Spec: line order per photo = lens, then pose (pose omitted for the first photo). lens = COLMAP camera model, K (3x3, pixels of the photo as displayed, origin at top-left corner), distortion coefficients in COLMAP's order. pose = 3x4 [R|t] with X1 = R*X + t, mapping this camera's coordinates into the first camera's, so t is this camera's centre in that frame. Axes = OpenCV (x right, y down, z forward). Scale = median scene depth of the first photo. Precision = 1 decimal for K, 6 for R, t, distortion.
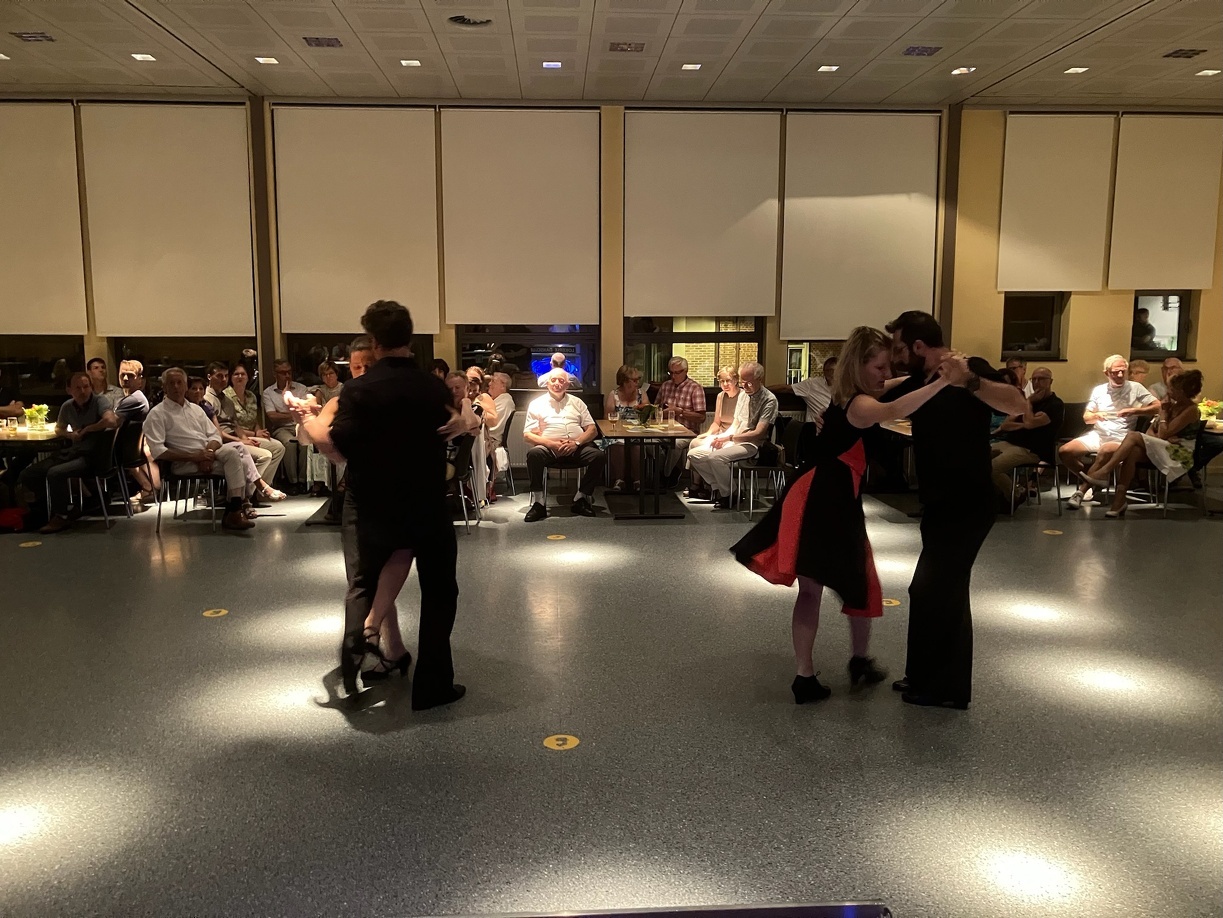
lens RADIAL K [[1006.2, 0, 611.5], [0, 1006.2, 459.0], [0, 0, 1]] dist [-0.002945, -0.008698]
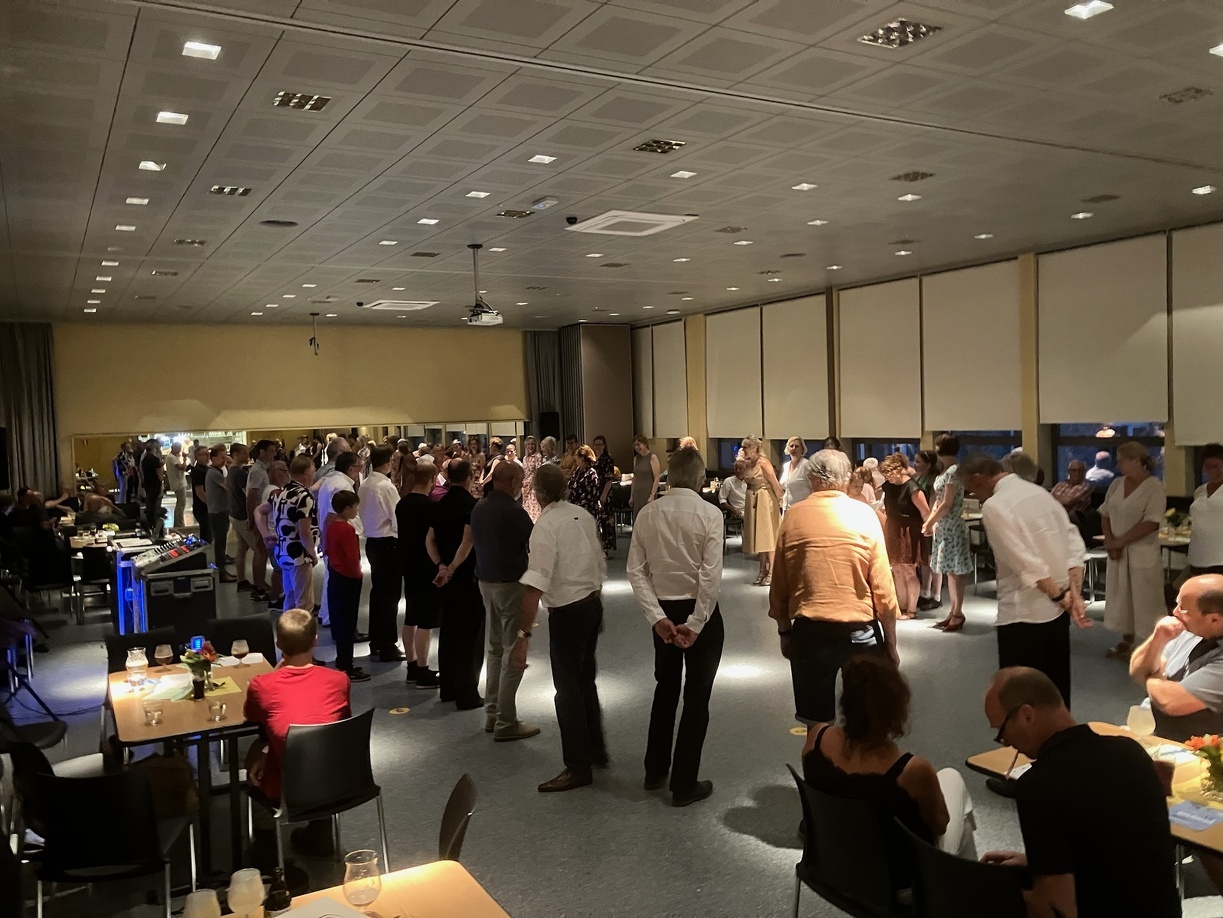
lens RADIAL K [[1009.5, 0, 621.0], [0, 1009.5, 460.9], [0, 0, 1]] dist [-0.011858, 0.010266]
pose [[0.451143, 0.026979, -0.892044, 0.881659], [-0.096195, 0.995190, -0.018551, -0.025281], [0.887252, 0.094180, 0.451568, 0.011972]]
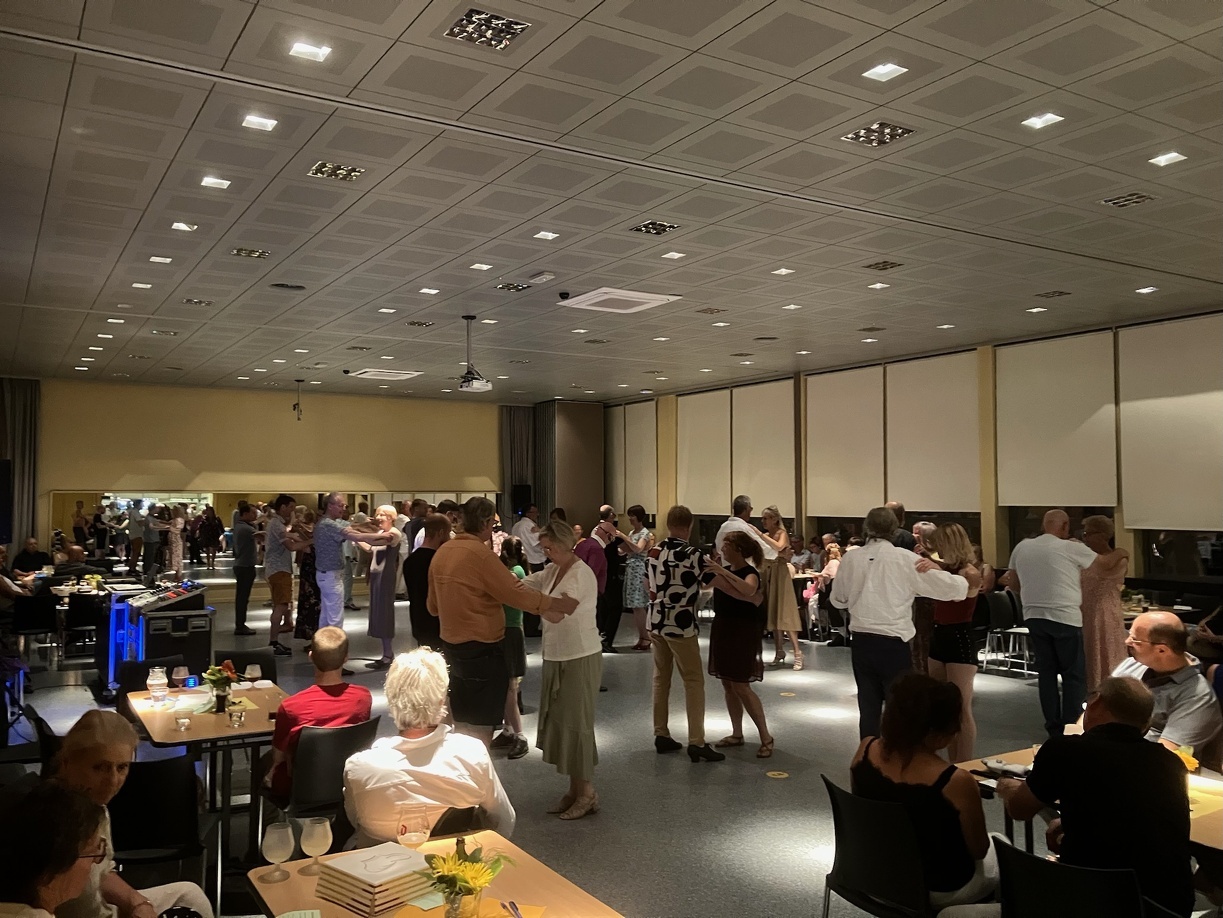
lens RADIAL K [[1006.2, 0, 611.5], [0, 1006.2, 459.0], [0, 0, 1]] dist [-0.002945, -0.008698]
pose [[0.478132, -0.035276, -0.877579, 0.909191], [-0.125551, 0.986186, -0.108046, -0.000565], [0.869268, 0.161841, 0.467099, -0.022568]]
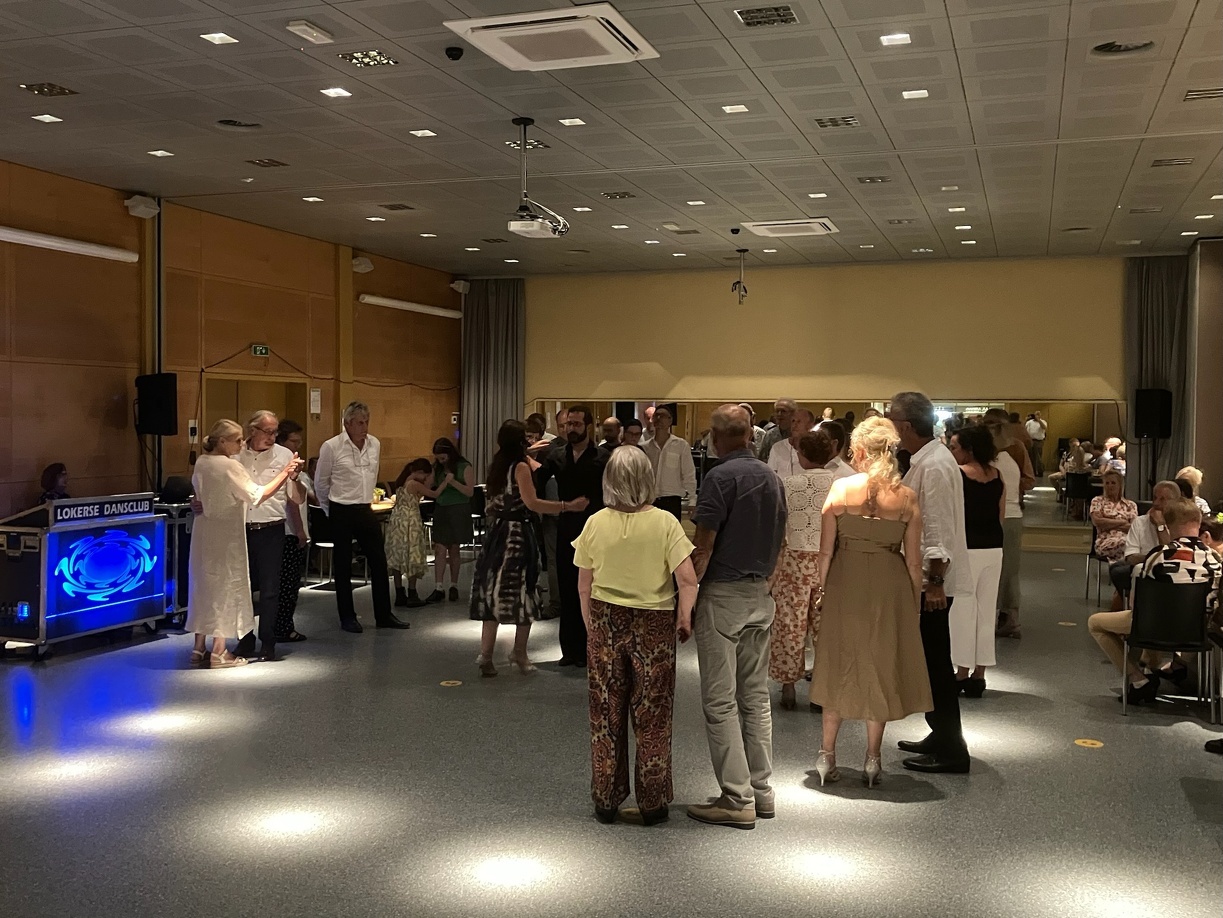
lens RADIAL K [[1213.5, 0, 607.7], [0, 1213.5, 457.2], [0, 0, 1]] dist [0.000641, -0.004216]
pose [[-0.382695, 0.031392, -0.923341, 0.685345], [-0.135810, 0.986654, 0.089833, -0.099830], [0.913838, 0.159777, -0.373324, 0.713952]]
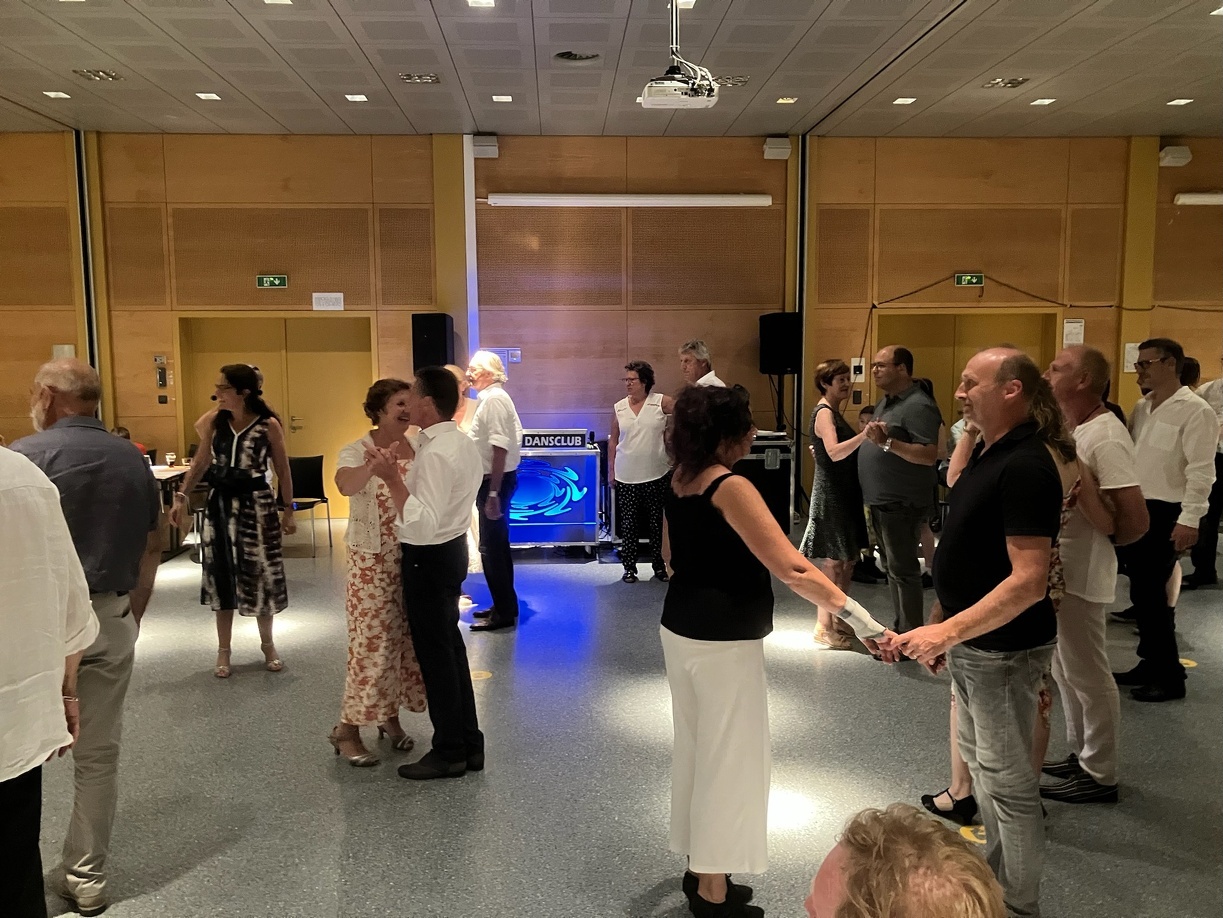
lens RADIAL K [[1047.5, 0, 611.5], [0, 1047.5, 459.0], [0, 0, 1]] dist [0.036402, -0.007833]
pose [[-0.999969, 0.007778, 0.001541, -0.037930], [0.007916, 0.967699, 0.251982, -0.137347], [0.000469, 0.251987, -0.967731, 0.899380]]
